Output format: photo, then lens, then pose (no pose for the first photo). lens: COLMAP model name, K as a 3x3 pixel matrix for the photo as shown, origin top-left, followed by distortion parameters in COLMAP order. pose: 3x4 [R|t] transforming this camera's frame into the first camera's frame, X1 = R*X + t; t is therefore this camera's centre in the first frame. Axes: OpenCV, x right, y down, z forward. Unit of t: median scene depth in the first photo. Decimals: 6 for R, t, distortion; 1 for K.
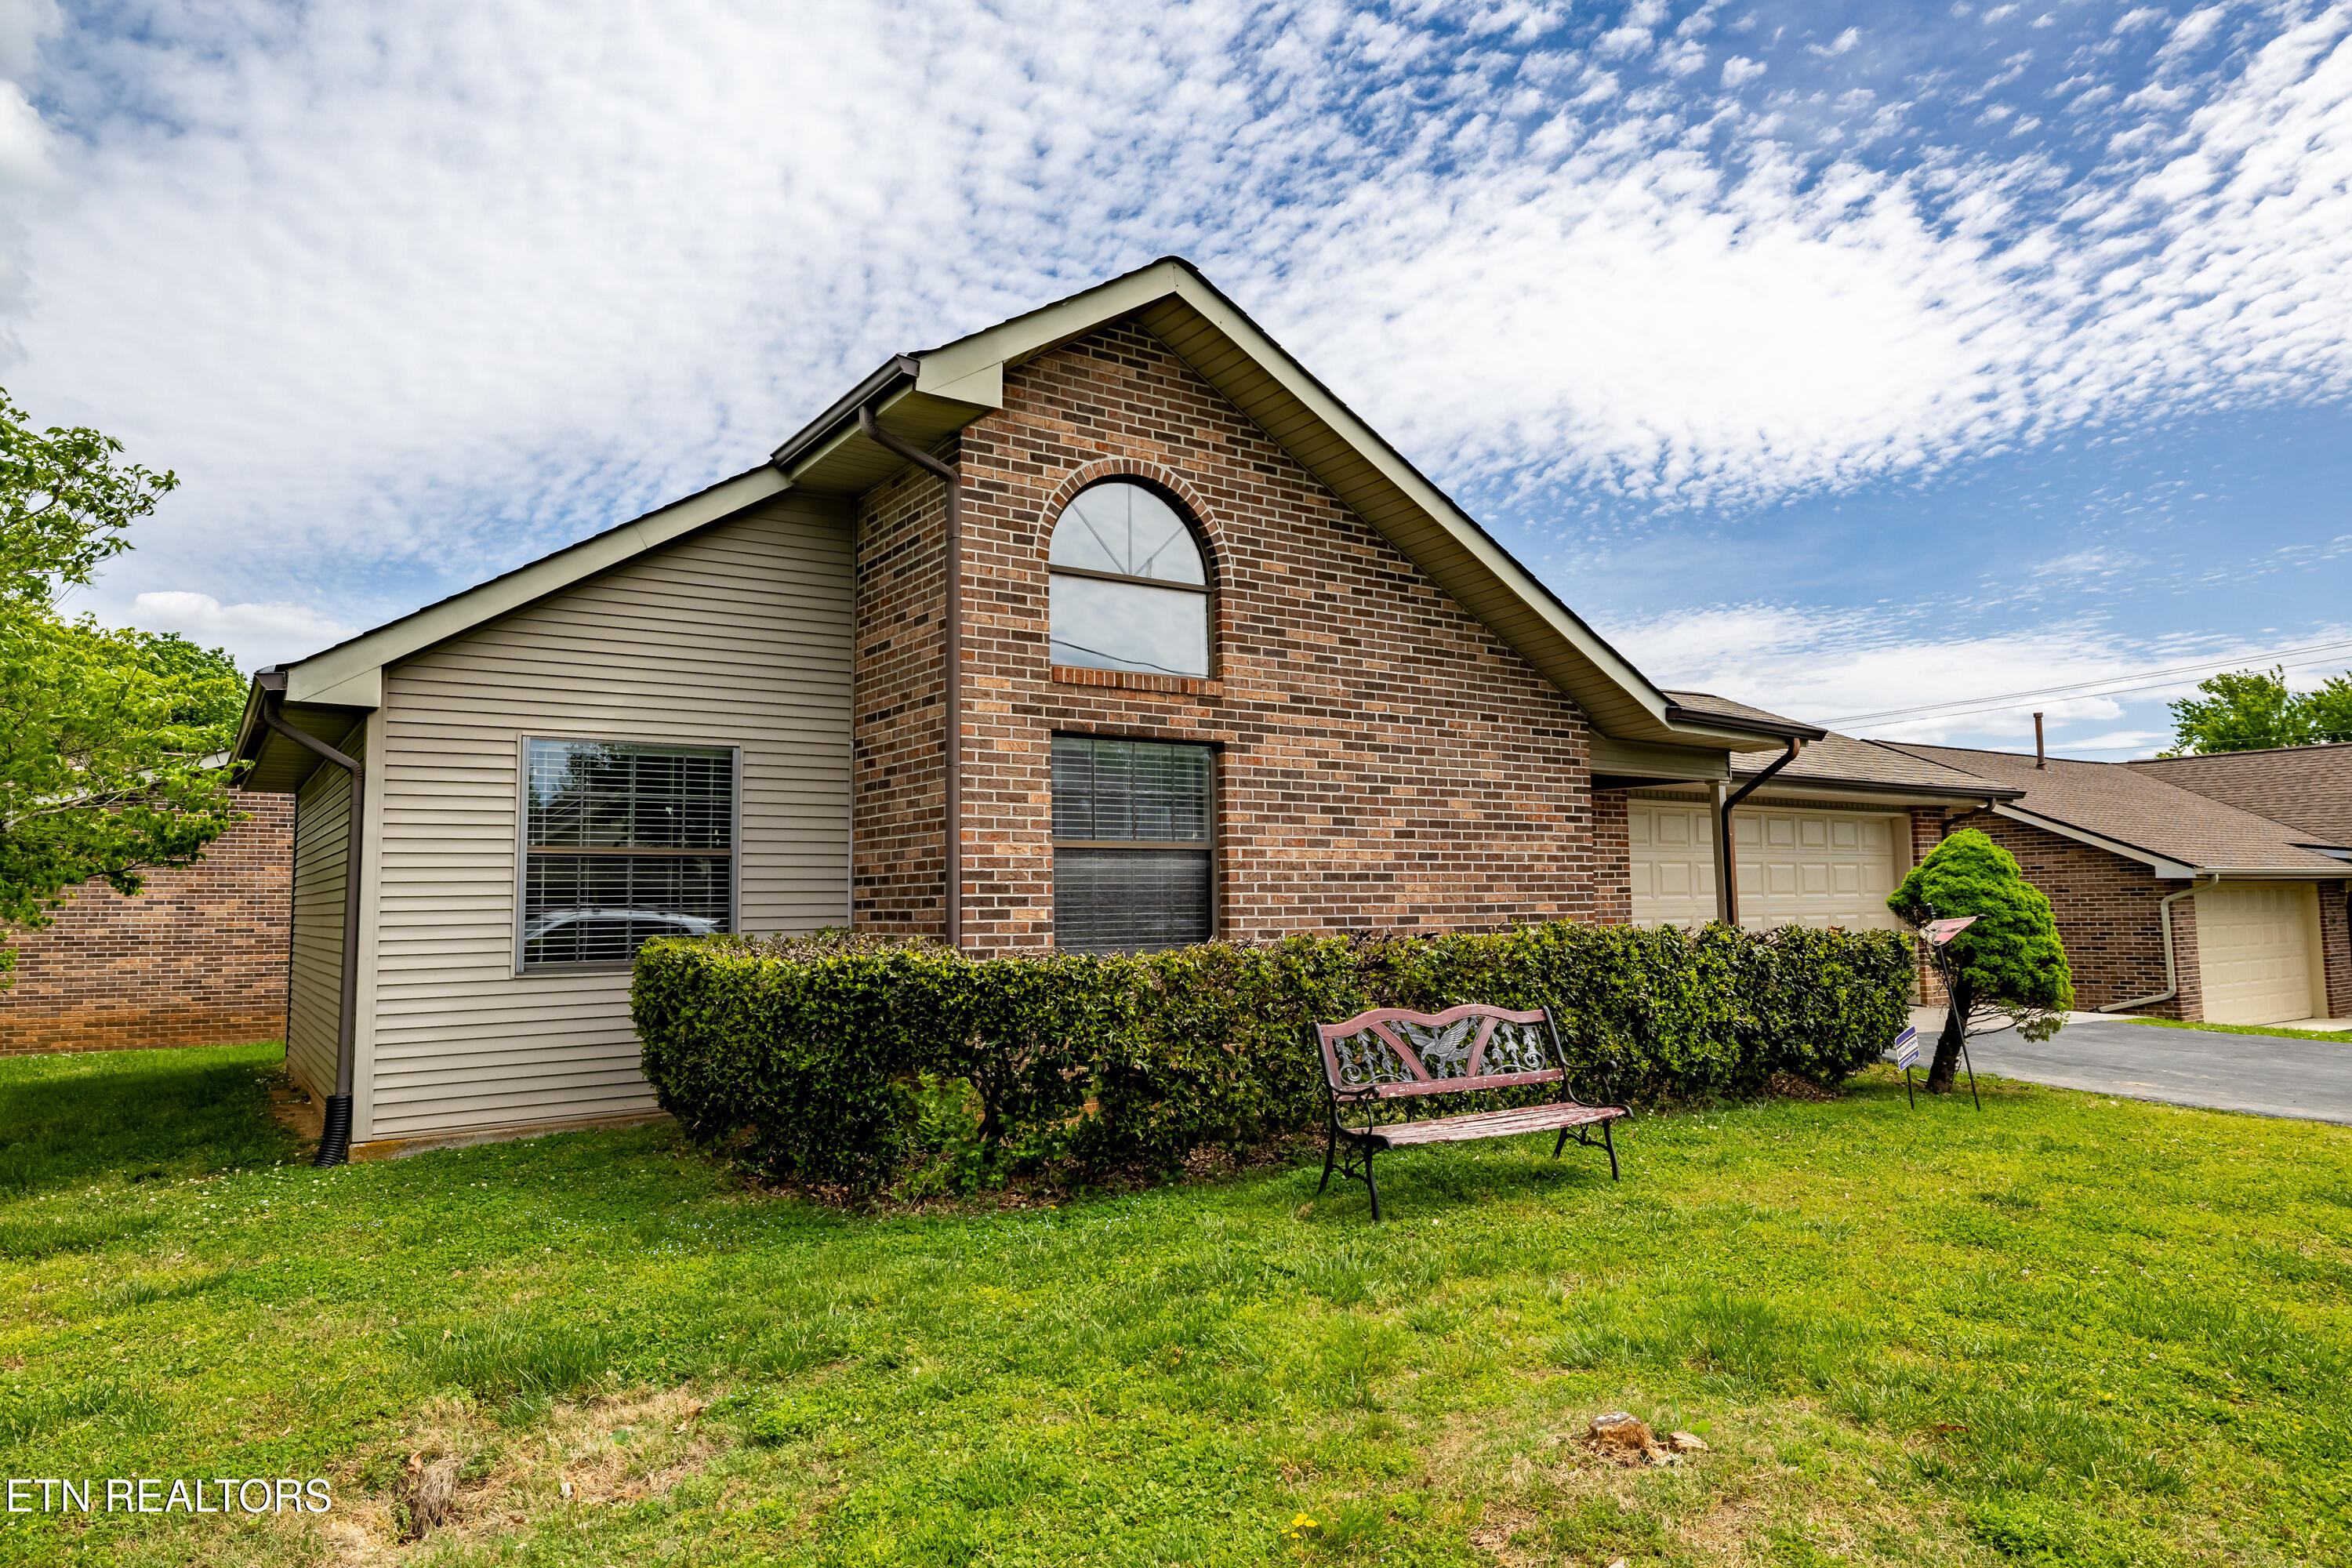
lens RADIAL K [[1455.6, 0, 1167.7], [0, 1455.6, 779.5], [0, 0, 1]] dist [-0.001858, 0.001288]
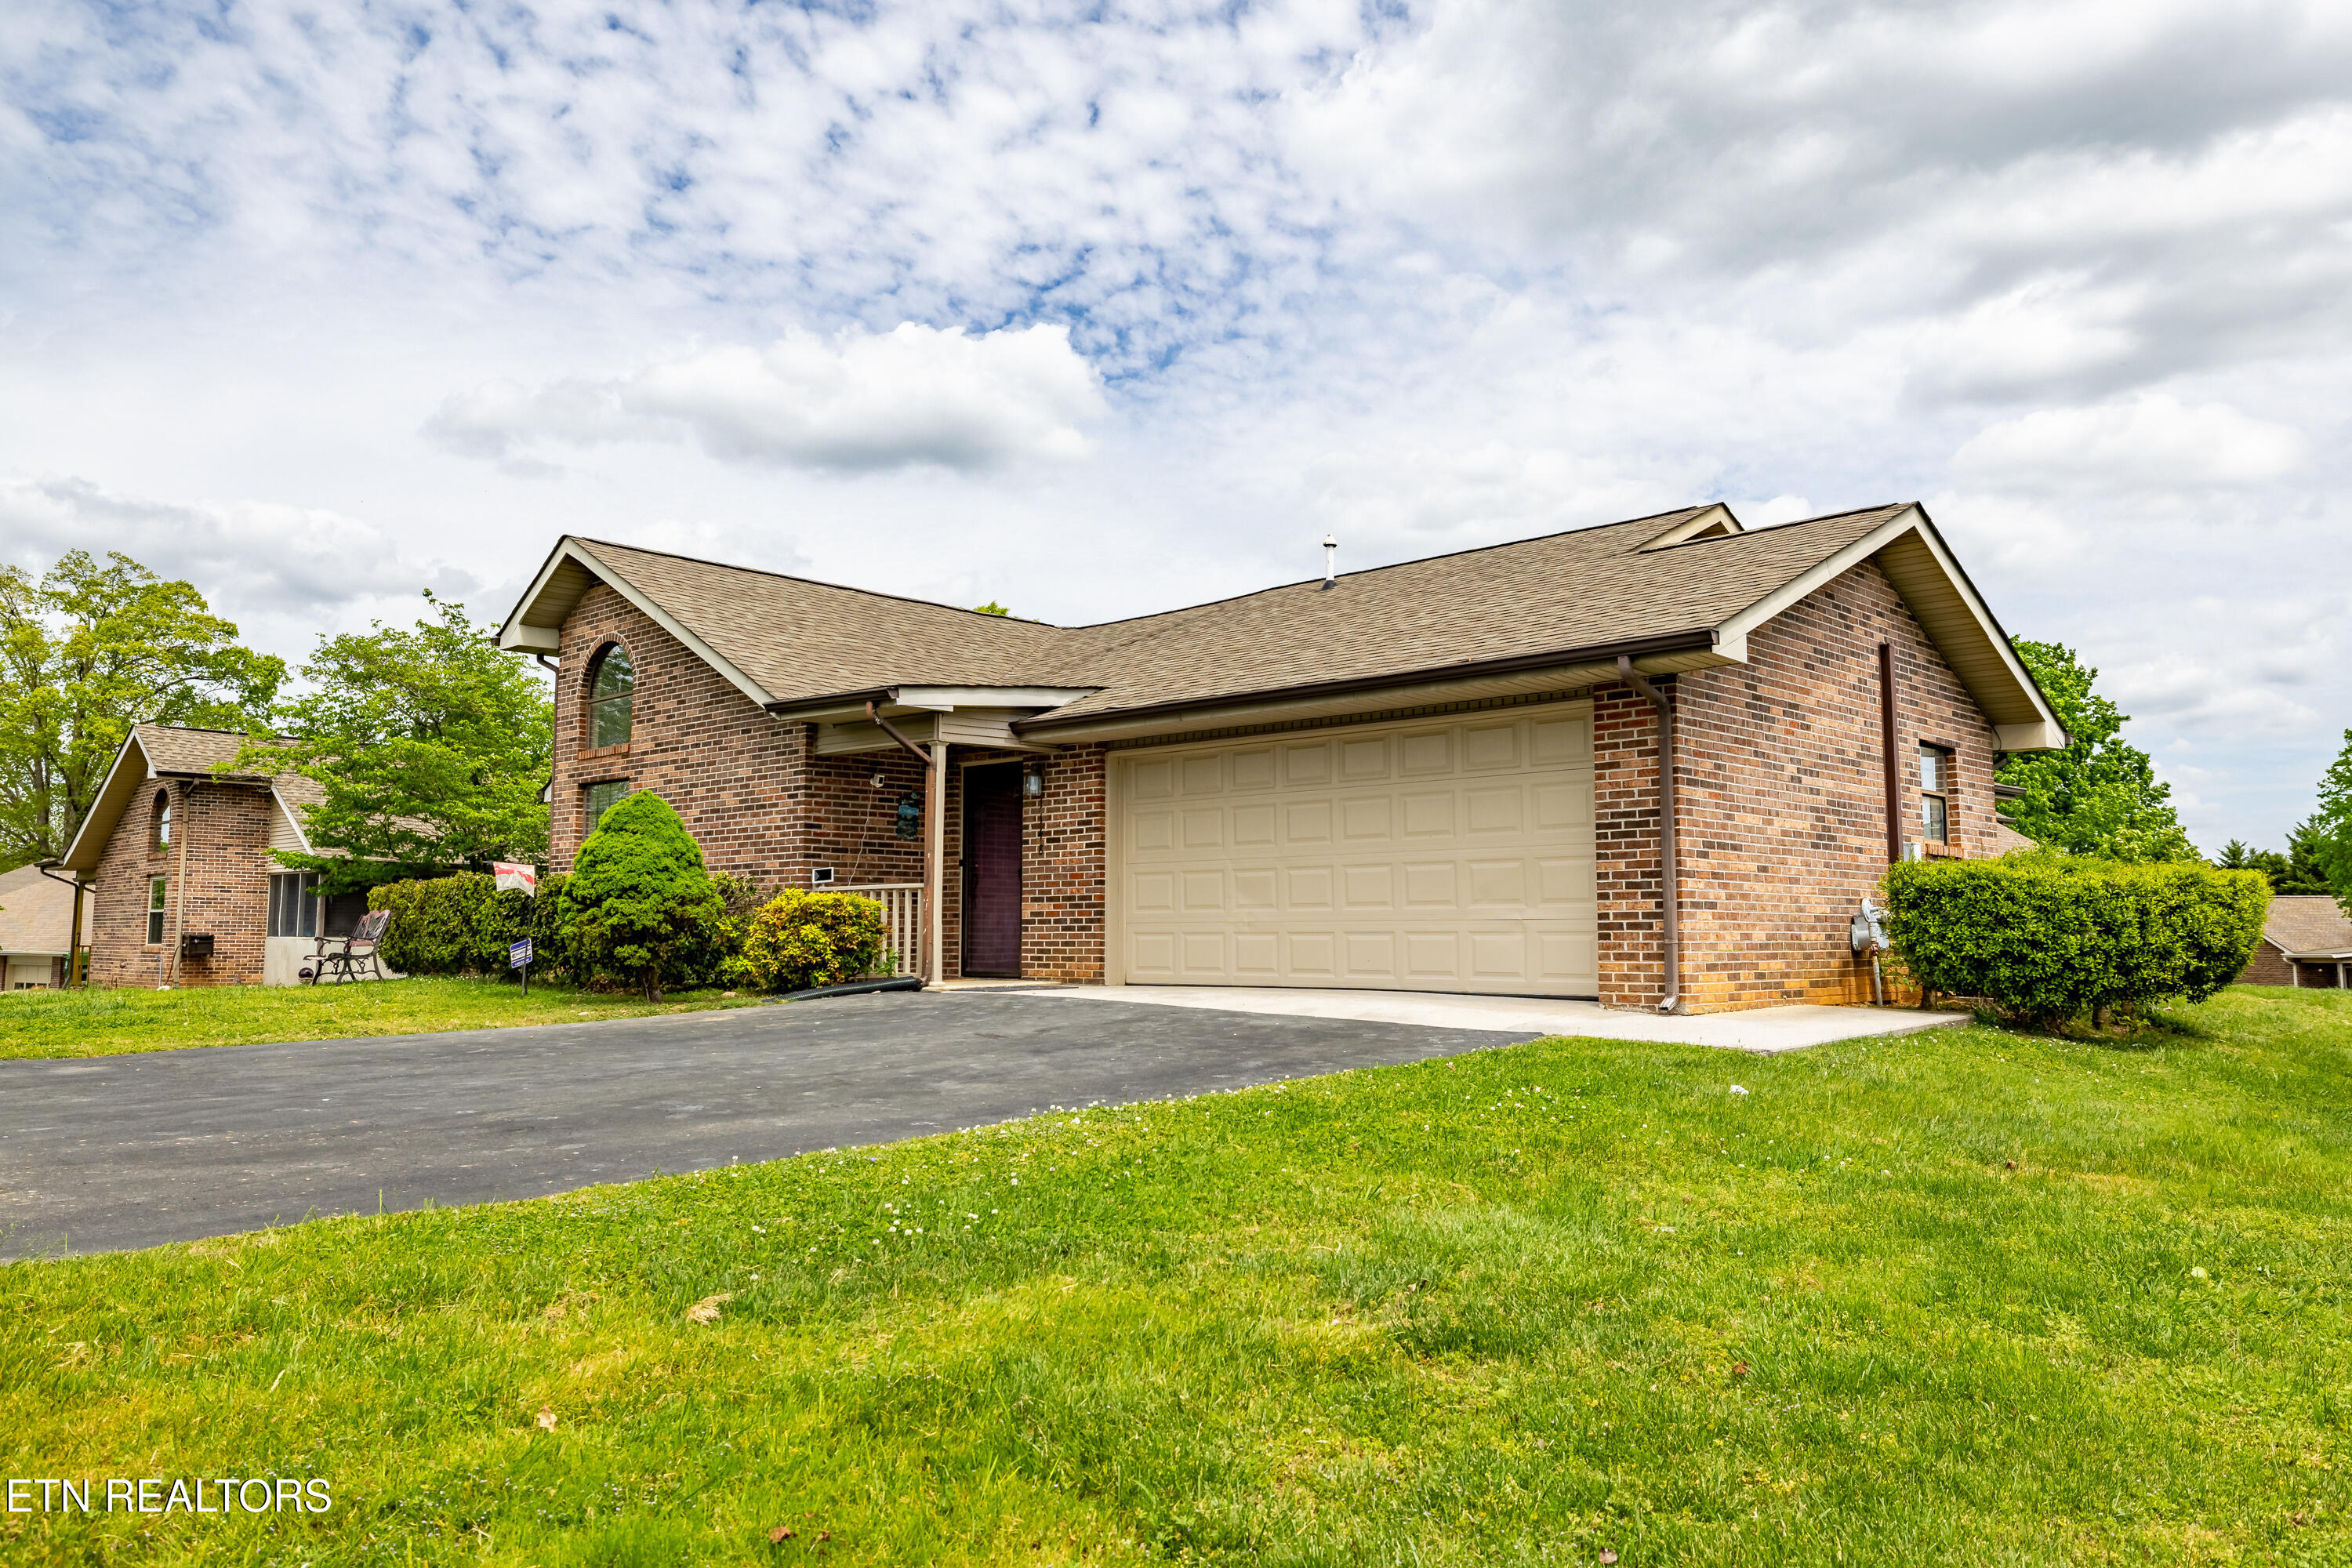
lens RADIAL K [[1624.2, 0, 1177.6], [0, 1624.2, 778.7], [0, 0, 1]] dist [-0.001480, -0.001026]
pose [[0.206546, -0.080436, -0.975125, 2.013052], [0.085231, 0.994306, -0.063965, 0.152654], [0.974718, -0.069899, 0.212226, 1.173714]]
